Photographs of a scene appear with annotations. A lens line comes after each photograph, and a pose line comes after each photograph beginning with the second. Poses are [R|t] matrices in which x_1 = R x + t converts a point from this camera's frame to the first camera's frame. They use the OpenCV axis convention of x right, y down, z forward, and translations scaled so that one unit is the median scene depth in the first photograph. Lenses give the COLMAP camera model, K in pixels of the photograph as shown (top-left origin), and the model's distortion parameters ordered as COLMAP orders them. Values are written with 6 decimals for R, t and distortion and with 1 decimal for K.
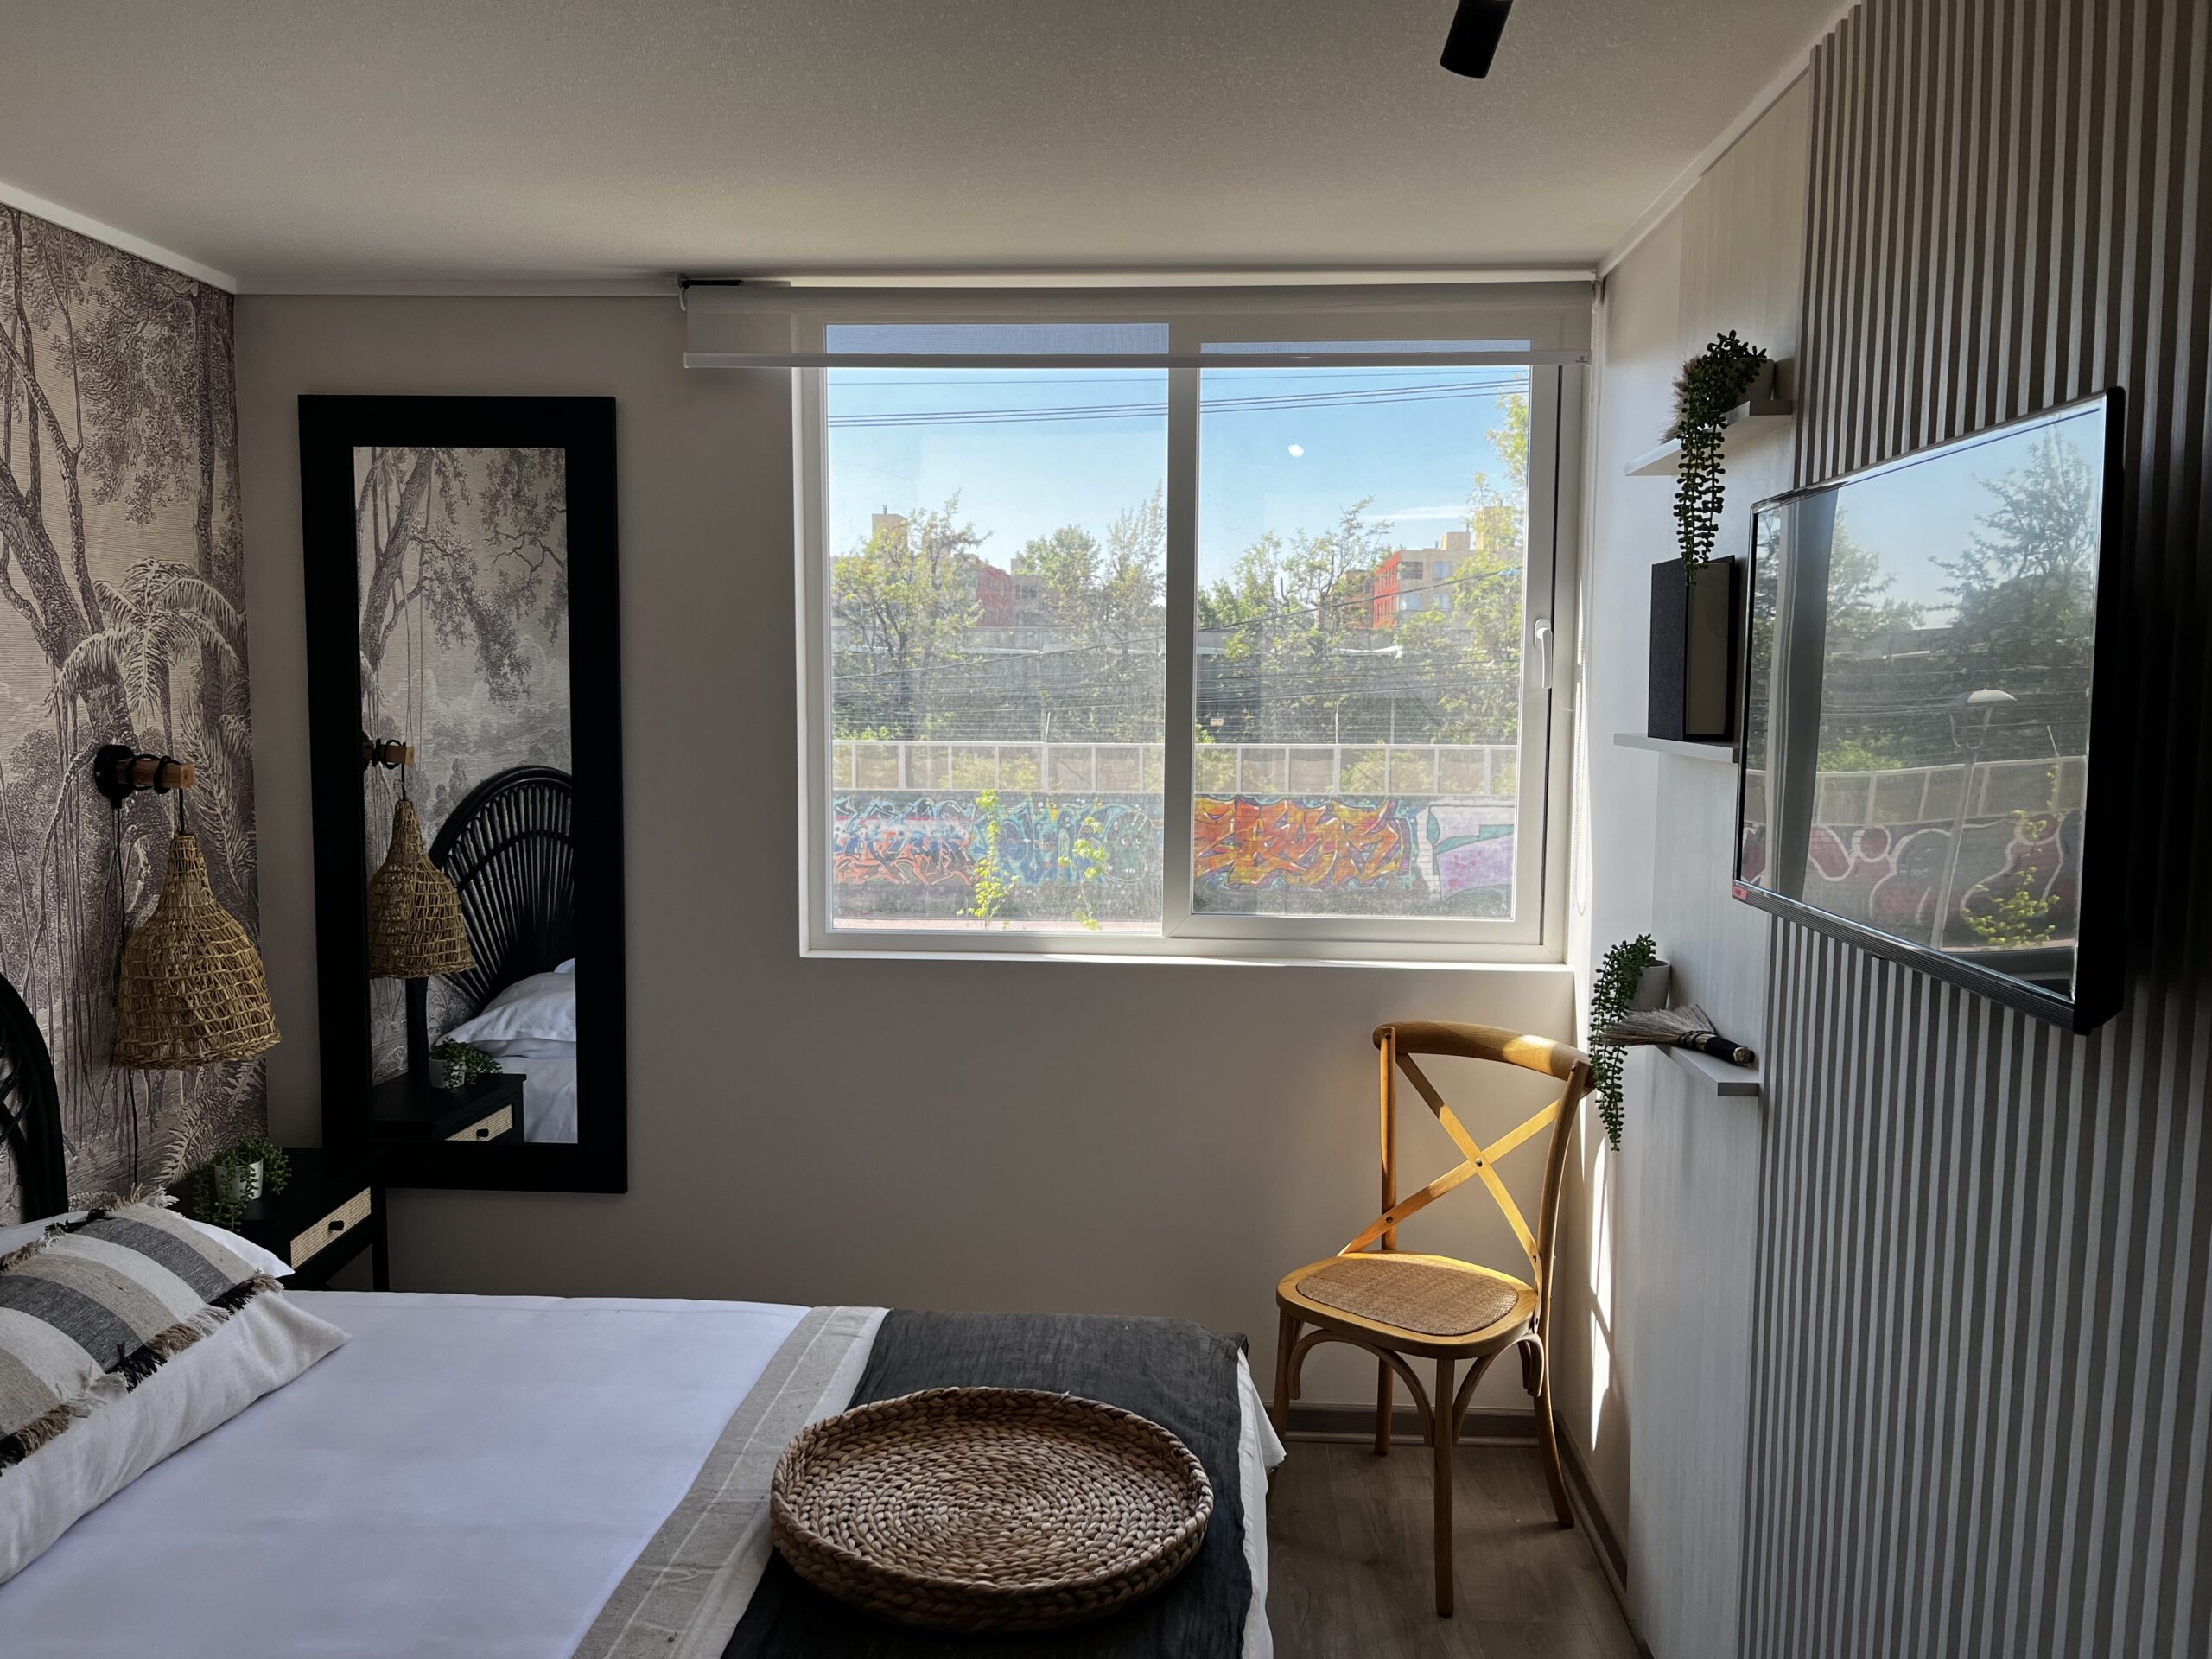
lens RADIAL K [[1702.7, 0, 1115.3], [0, 1702.7, 824.1], [0, 0, 1]] dist [0.061673, -0.089088]
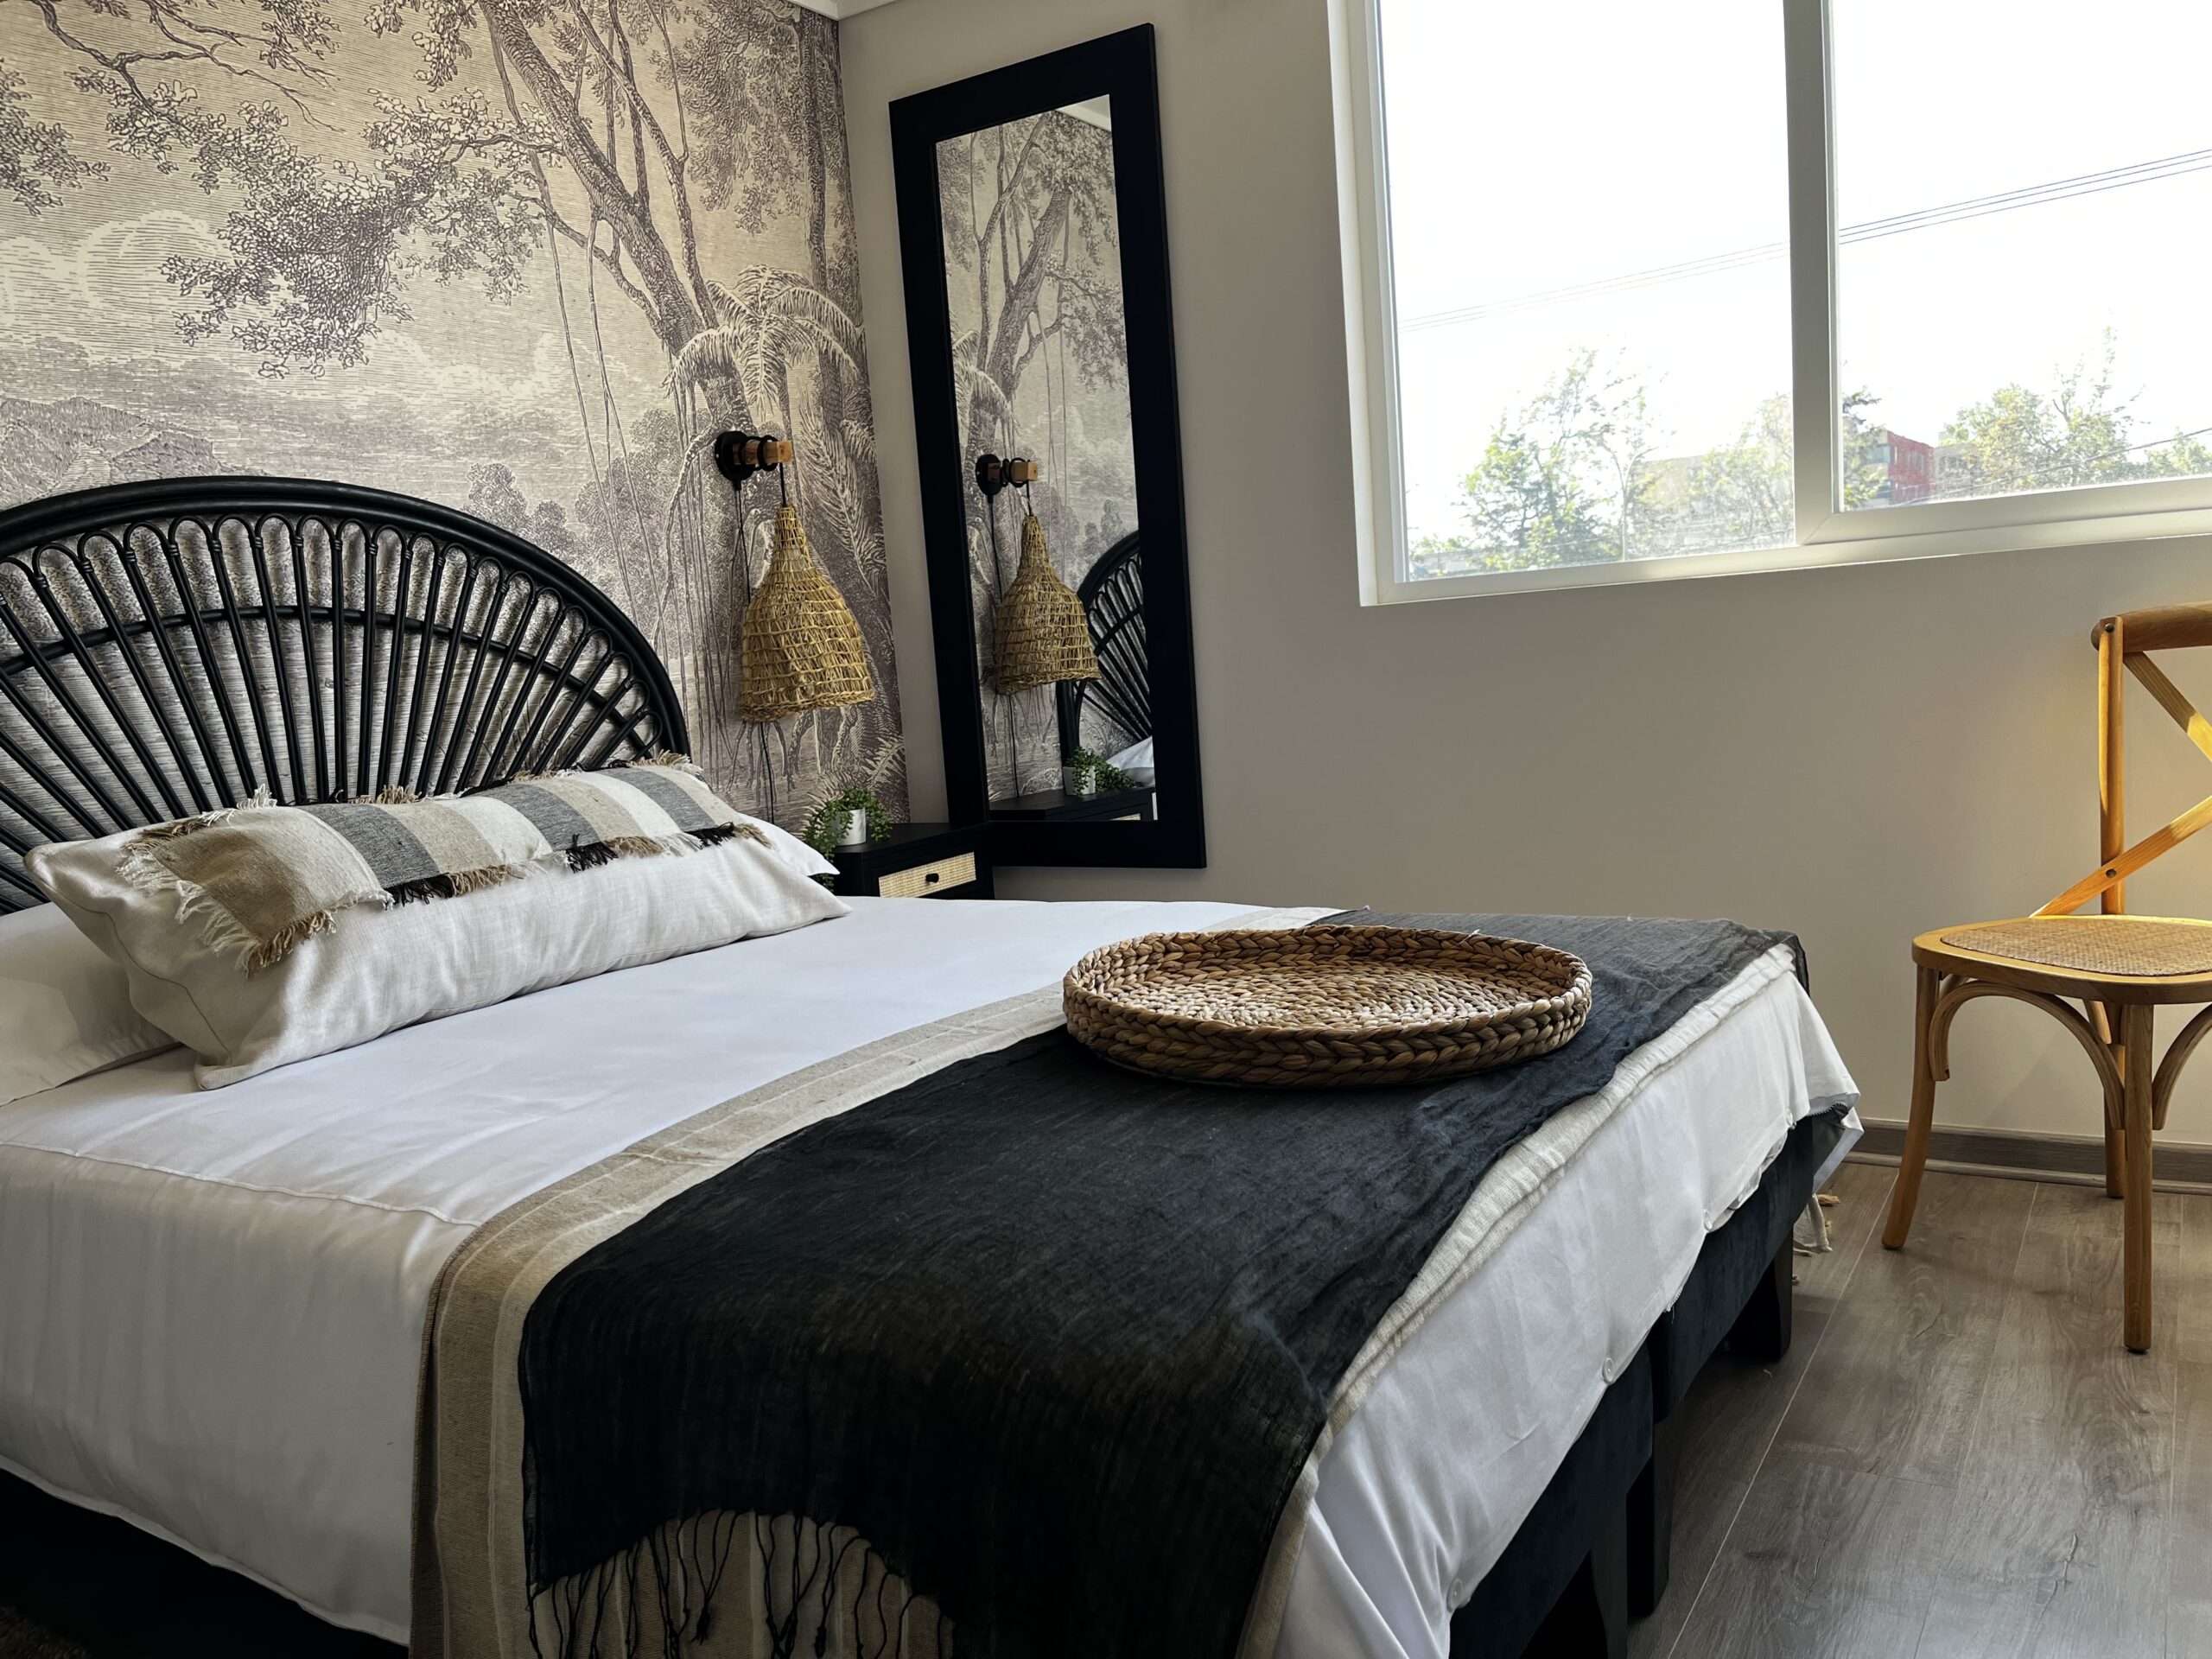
lens RADIAL K [[1702.7, 0, 1097.0], [0, 1702.7, 851.2], [0, 0, 1]] dist [0.061673, -0.089088]
pose [[0.862499, -0.017263, -0.505764, 0.172467], [0.039274, 0.998687, 0.032888, 0.196076], [0.504532, -0.048229, 0.862045, 0.156223]]
